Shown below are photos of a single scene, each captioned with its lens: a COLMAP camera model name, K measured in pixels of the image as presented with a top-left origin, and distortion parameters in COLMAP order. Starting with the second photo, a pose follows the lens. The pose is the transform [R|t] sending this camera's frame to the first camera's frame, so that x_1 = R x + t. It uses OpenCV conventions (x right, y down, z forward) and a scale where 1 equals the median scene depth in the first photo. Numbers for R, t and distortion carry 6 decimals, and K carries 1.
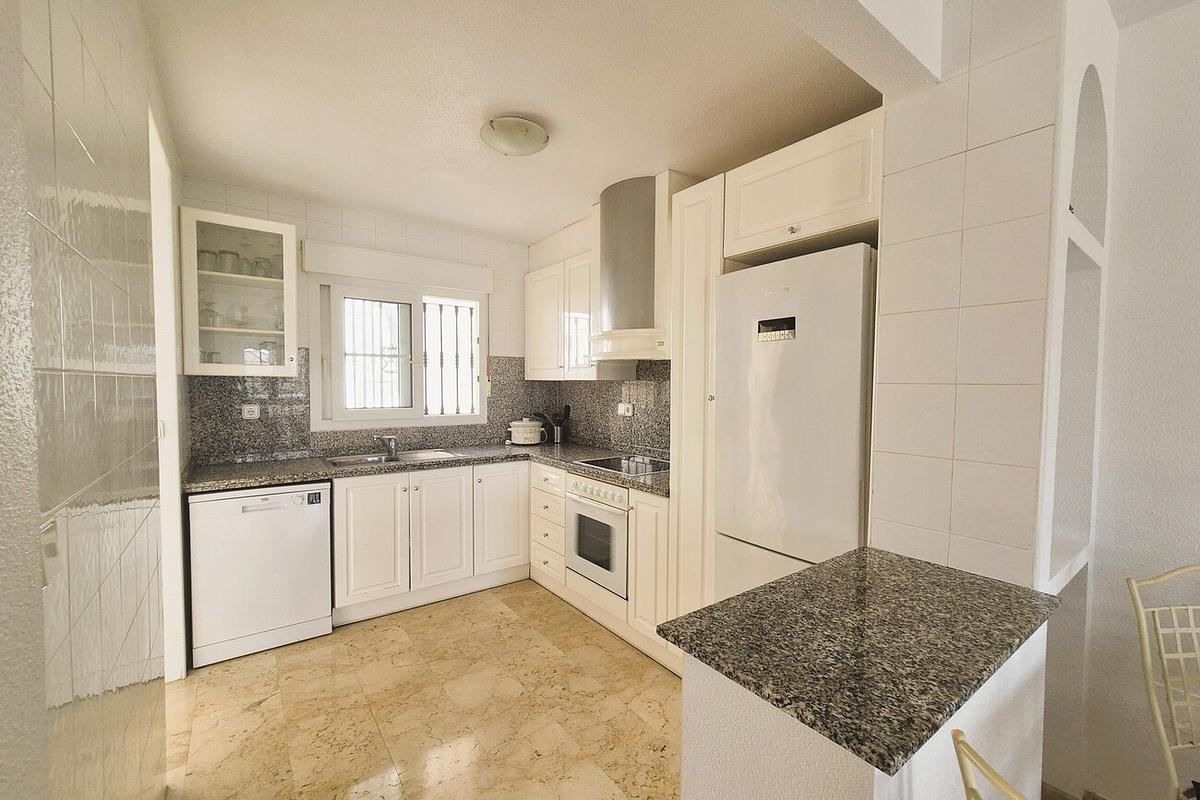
lens RADIAL K [[495.7, 0, 602.7], [0, 495.7, 403.6], [0, 0, 1]] dist [-0.000430, 0.000513]
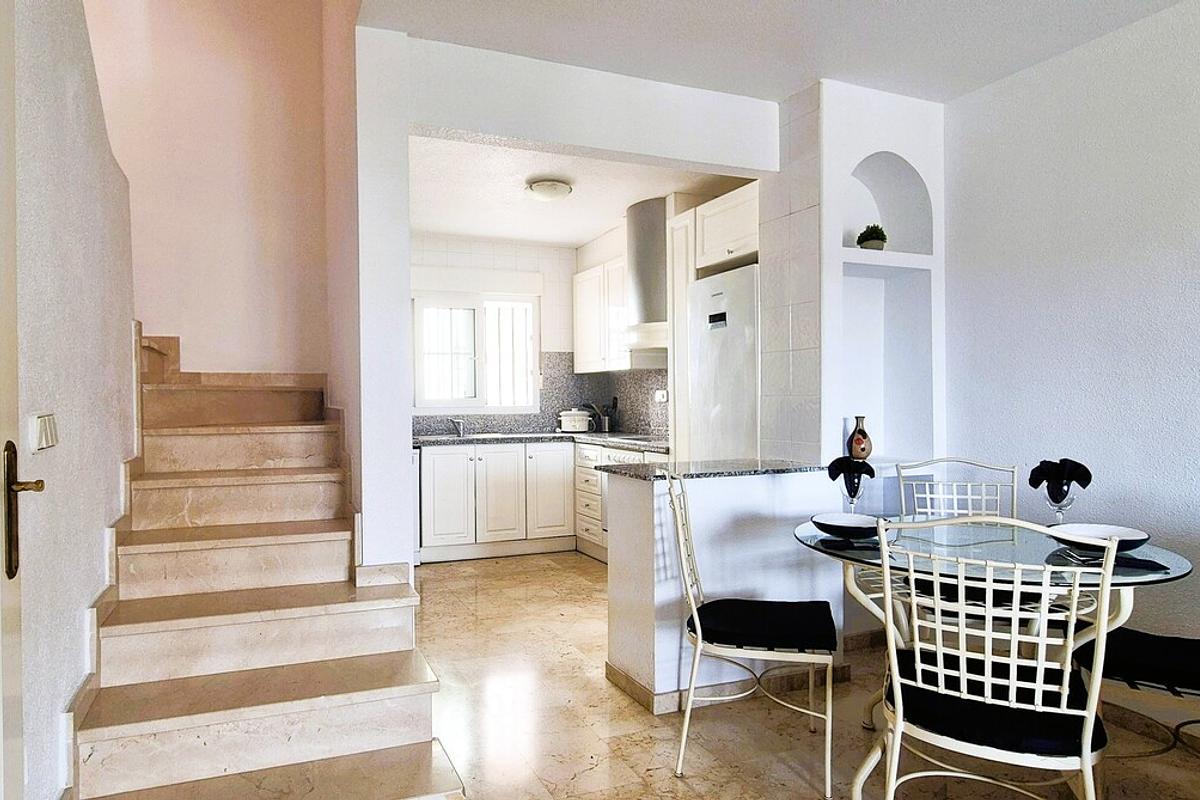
lens RADIAL K [[716.8, 0, 526.8], [0, 716.8, 404.3], [0, 0, 1]] dist [0.003206, -0.001721]
pose [[0.960633, -0.015394, -0.277395, 0.211531], [0.006309, 0.999415, -0.033614, 0.086513], [0.277750, 0.030541, 0.960168, -0.625163]]
